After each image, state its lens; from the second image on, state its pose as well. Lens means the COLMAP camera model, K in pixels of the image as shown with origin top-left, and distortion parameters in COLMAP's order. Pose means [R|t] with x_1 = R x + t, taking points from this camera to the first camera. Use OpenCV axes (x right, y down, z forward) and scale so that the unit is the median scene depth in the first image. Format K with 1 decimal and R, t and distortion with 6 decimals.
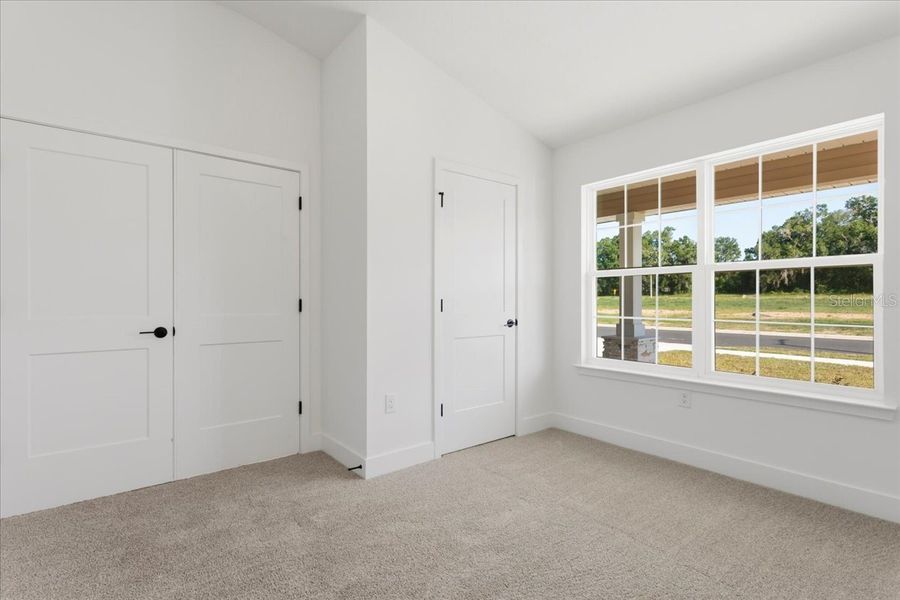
lens RADIAL K [[438.8, 0, 455.3], [0, 438.8, 296.4], [0, 0, 1]] dist [0.002603, 0.000623]
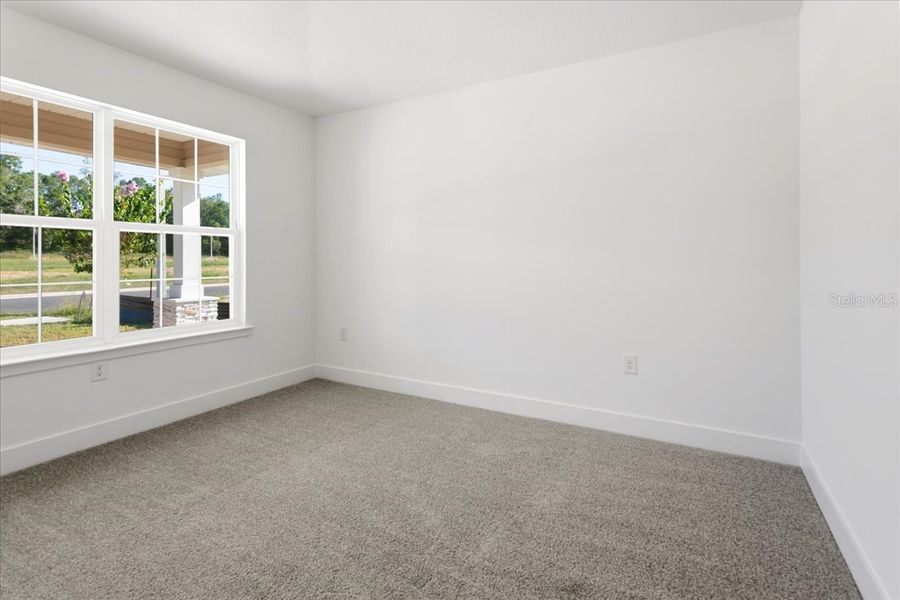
lens RADIAL K [[427.2, 0, 447.7], [0, 427.2, 261.3], [0, 0, 1]] dist [-0.001006, -0.000162]
pose [[-0.344881, -0.002118, 0.938644, -0.524719], [-0.013102, 0.999911, -0.002557, 0.004054], [-0.938555, -0.013180, -0.344878, 0.626514]]
